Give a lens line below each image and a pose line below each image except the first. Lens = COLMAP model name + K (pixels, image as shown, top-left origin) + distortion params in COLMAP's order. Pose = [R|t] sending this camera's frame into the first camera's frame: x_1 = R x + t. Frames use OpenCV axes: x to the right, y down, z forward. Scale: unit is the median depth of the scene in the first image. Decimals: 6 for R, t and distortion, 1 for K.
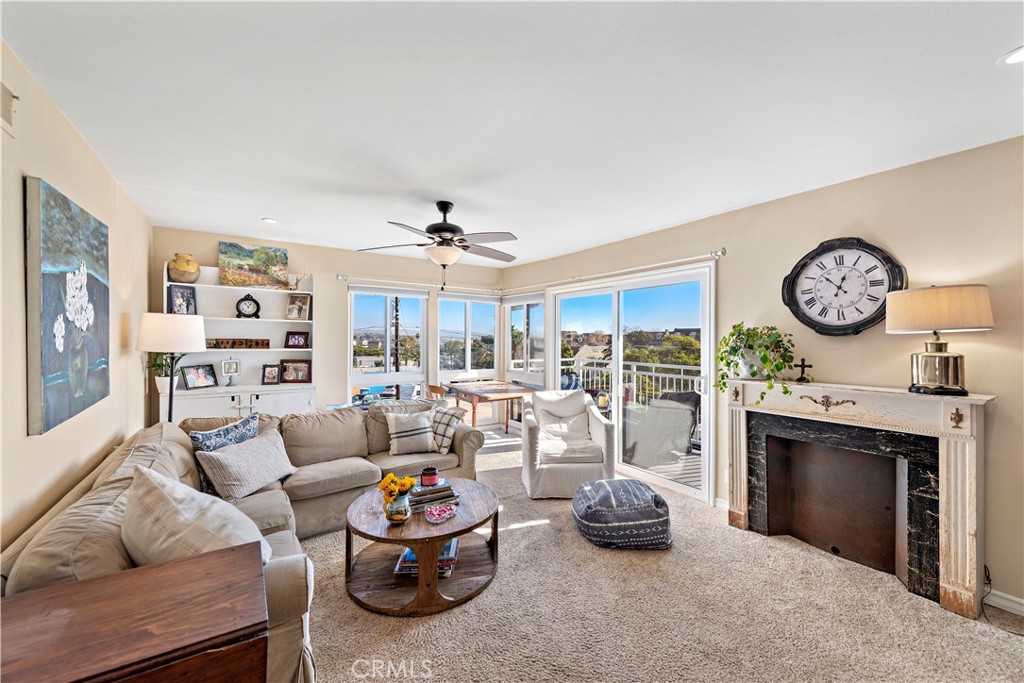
lens RADIAL K [[403.1, 0, 513.6], [0, 403.1, 339.5], [0, 0, 1]] dist [0.002306, -0.000029]
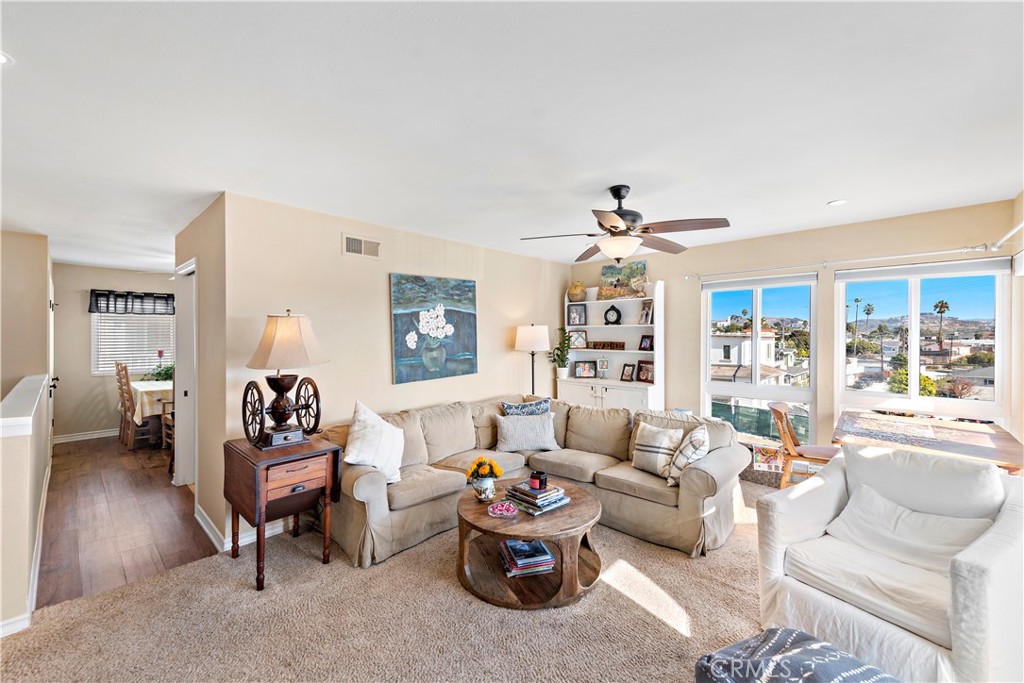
lens RADIAL K [[403.1, 0, 513.6], [0, 403.1, 339.5], [0, 0, 1]] dist [0.002306, -0.000029]
pose [[0.232124, -0.000518, -0.972686, 0.462253], [-0.001151, 0.999999, -0.000808, -0.007160], [0.972686, 0.001307, 0.232123, 0.429098]]
